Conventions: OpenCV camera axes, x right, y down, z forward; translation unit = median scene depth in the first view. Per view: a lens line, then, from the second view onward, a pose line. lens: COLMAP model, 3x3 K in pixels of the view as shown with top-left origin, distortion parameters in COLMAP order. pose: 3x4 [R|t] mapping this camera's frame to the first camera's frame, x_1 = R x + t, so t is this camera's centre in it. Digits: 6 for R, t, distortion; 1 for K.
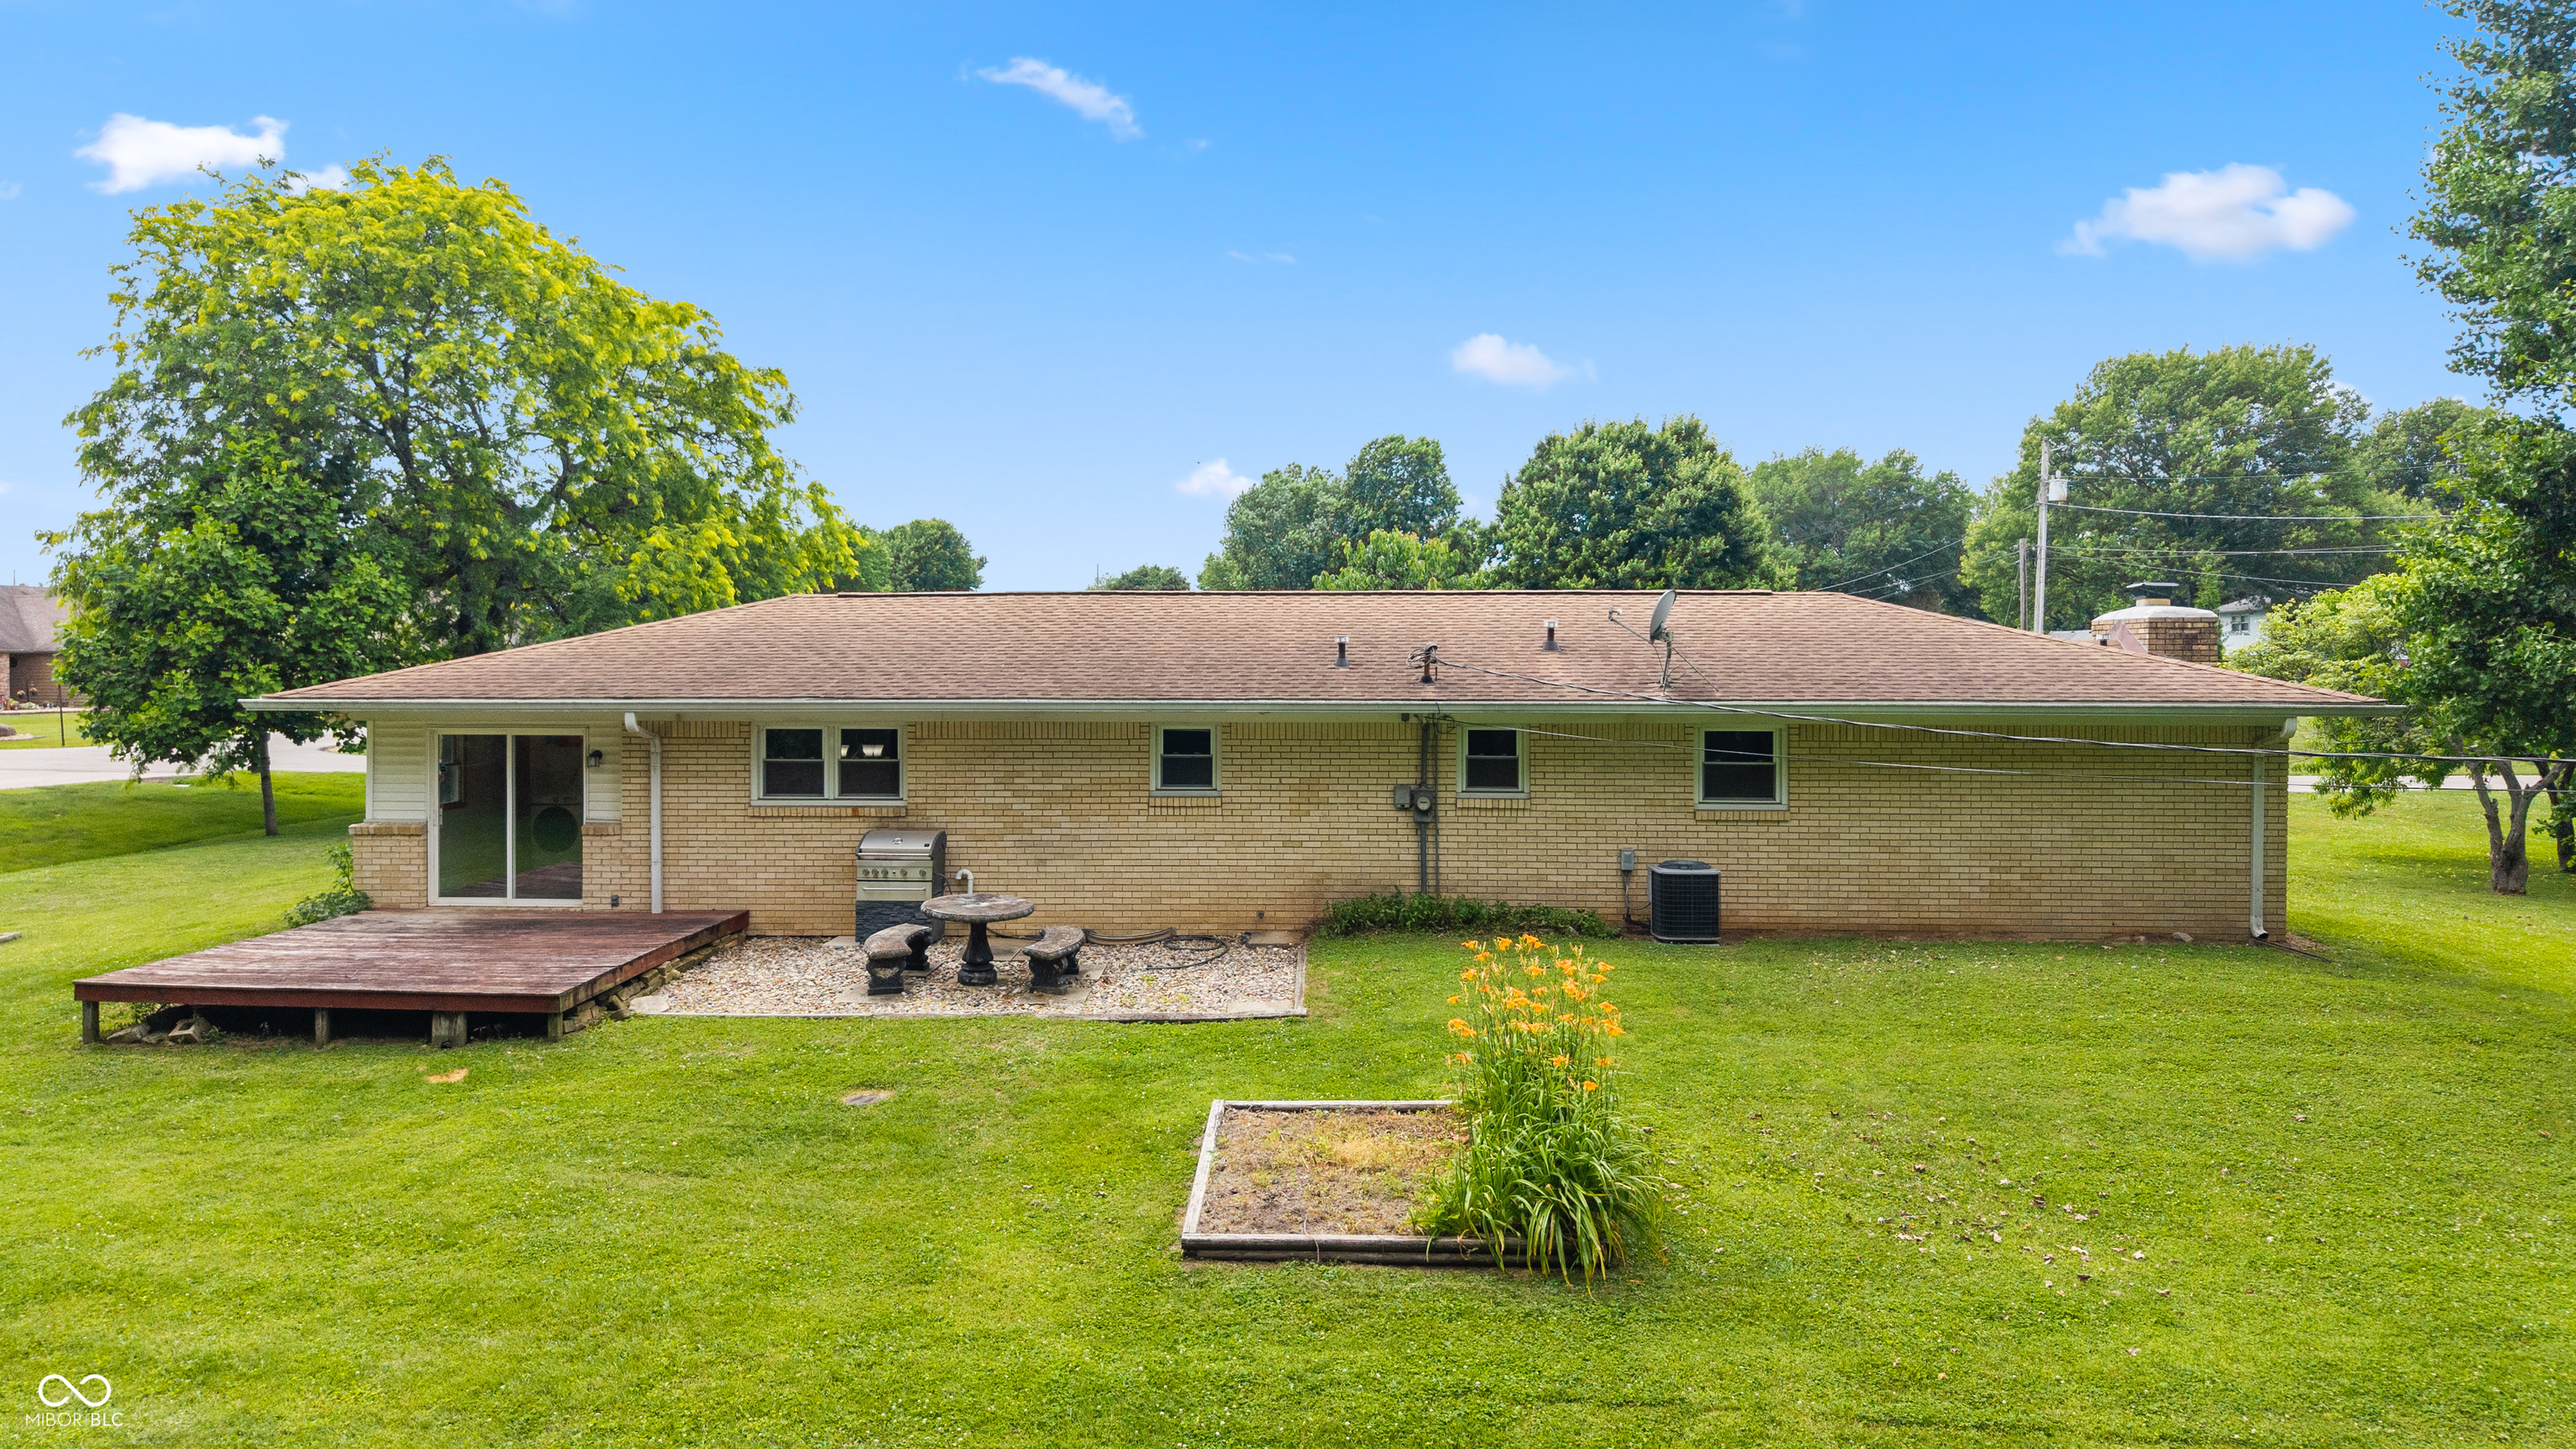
lens RADIAL K [[1788.8, 0, 1288.0], [0, 1788.8, 724.5], [0, 0, 1]] dist [0.027129, -0.002622]
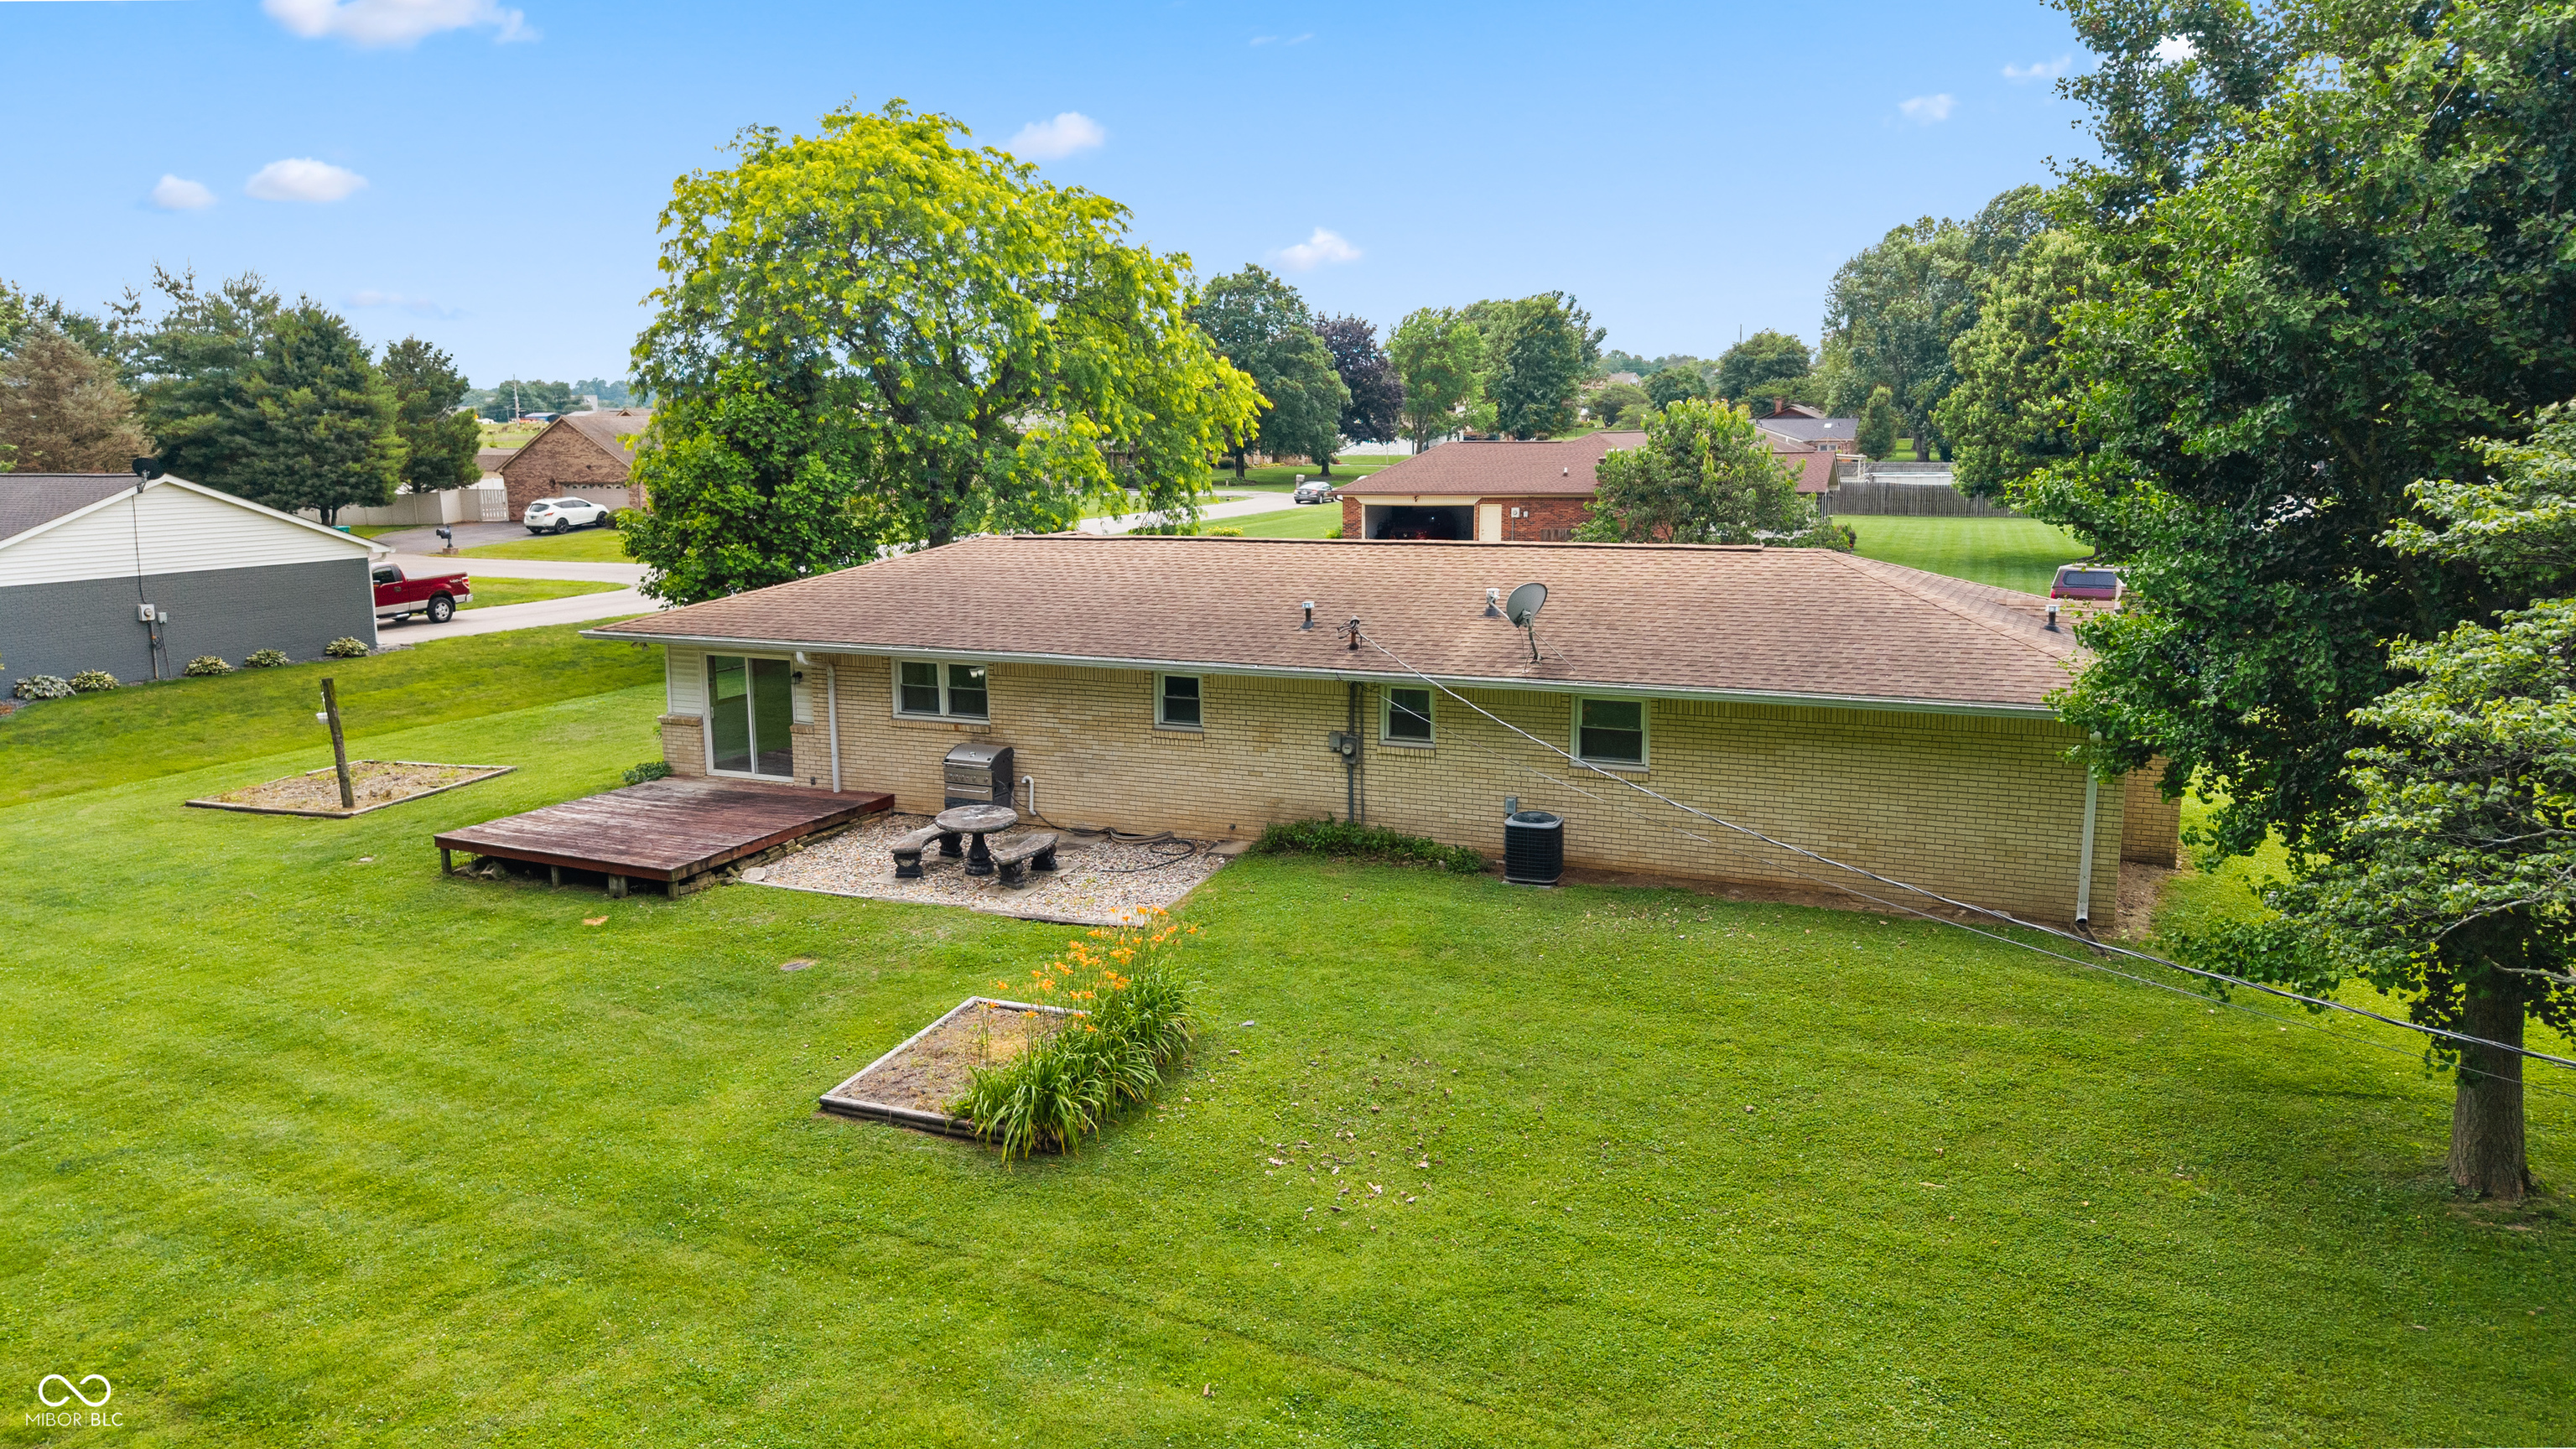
lens RADIAL K [[1791.4, 0, 1286.8], [0, 1791.4, 769.2], [0, 0, 1]] dist [0.052163, 0.000049]
pose [[0.925720, 0.063479, -0.372844, 0.487536], [-0.001404, 0.986384, 0.164452, -0.141223], [0.378207, -0.151713, 0.913205, -0.132765]]
